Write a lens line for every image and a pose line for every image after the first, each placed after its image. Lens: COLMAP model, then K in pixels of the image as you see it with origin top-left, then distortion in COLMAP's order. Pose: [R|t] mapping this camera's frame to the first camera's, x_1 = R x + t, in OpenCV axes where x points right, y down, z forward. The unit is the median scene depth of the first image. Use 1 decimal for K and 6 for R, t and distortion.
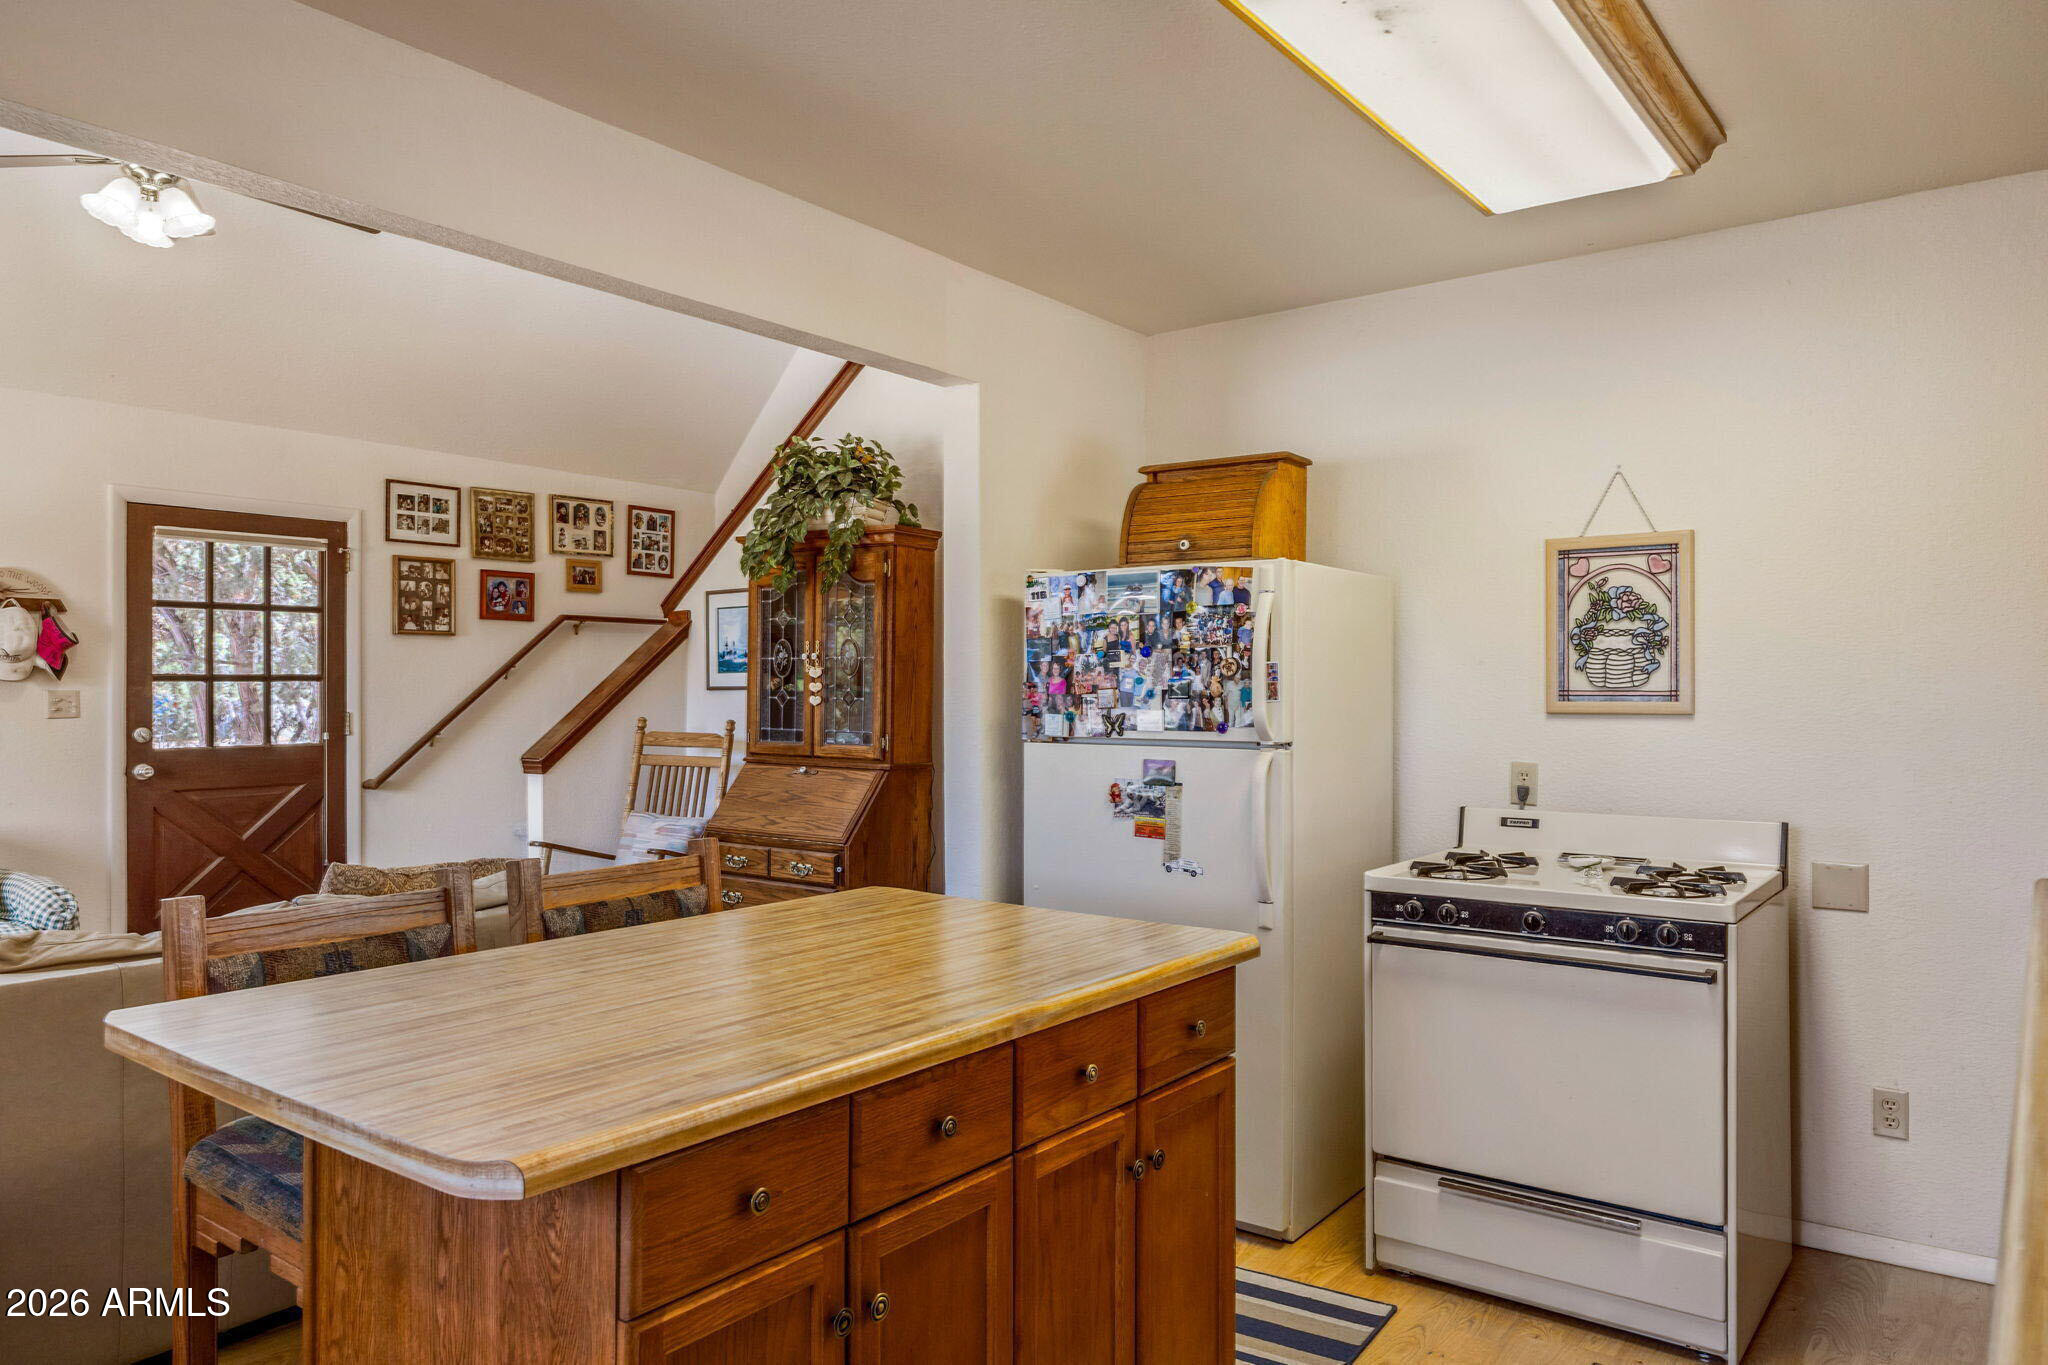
lens RADIAL K [[1360.3, 0, 1053.1], [0, 1360.3, 687.1], [0, 0, 1]] dist [0.007795, 0.001972]
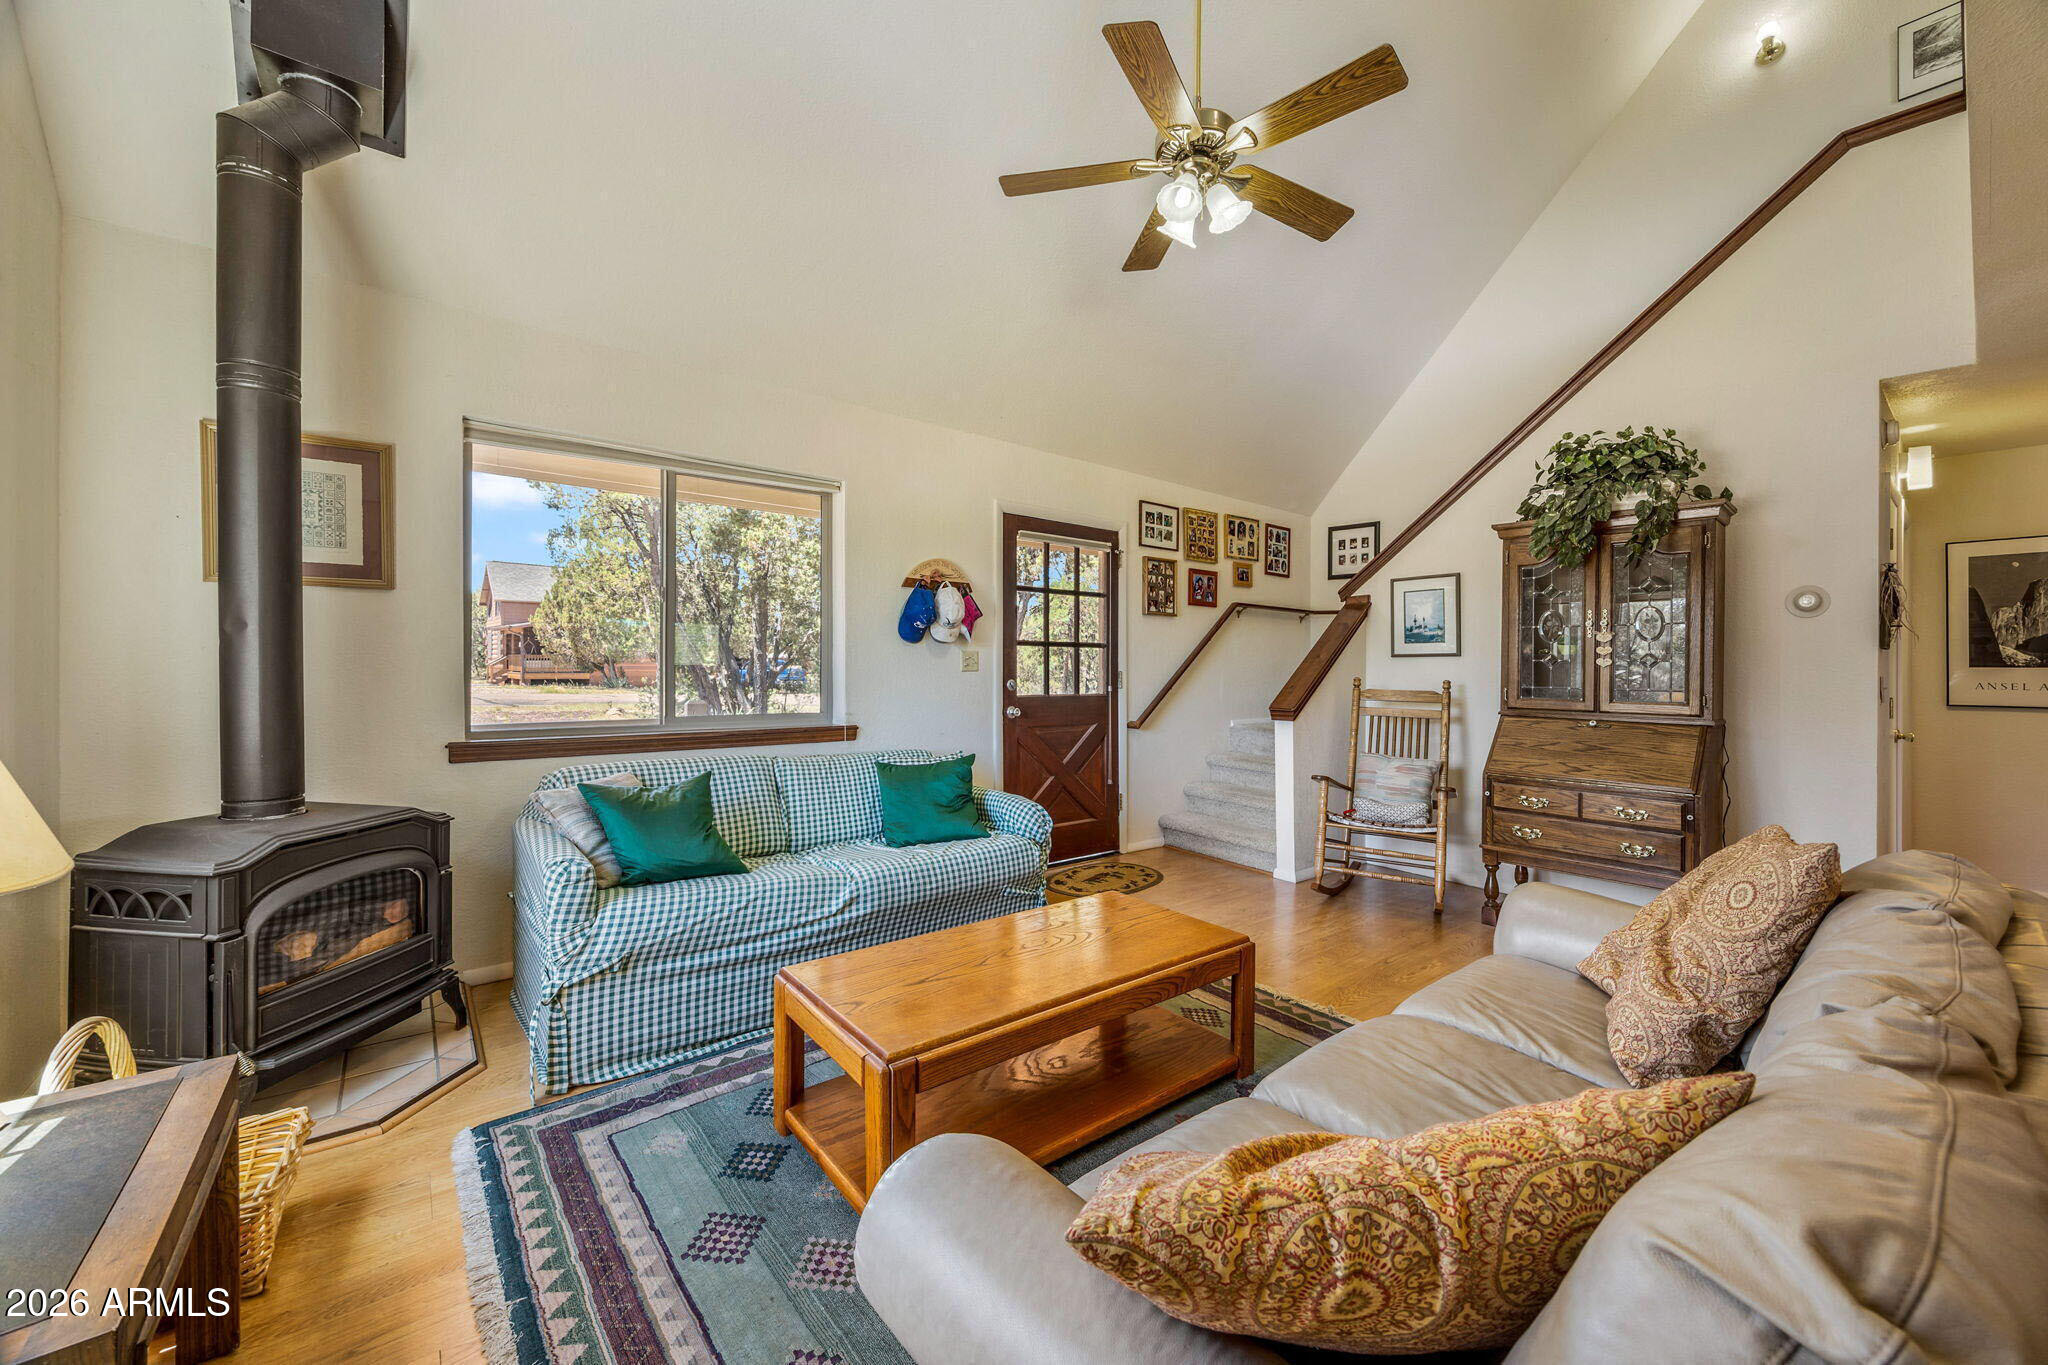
lens RADIAL K [[789.1, 0, 1090.0], [0, 789.1, 673.7], [0, 0, 1]] dist [-0.000247, 0.000062]
pose [[0.977417, 0.010535, -0.211058, -0.363507], [-0.009229, 0.999932, 0.007172, 0.014912], [0.211119, -0.005062, 0.977447, 0.215897]]
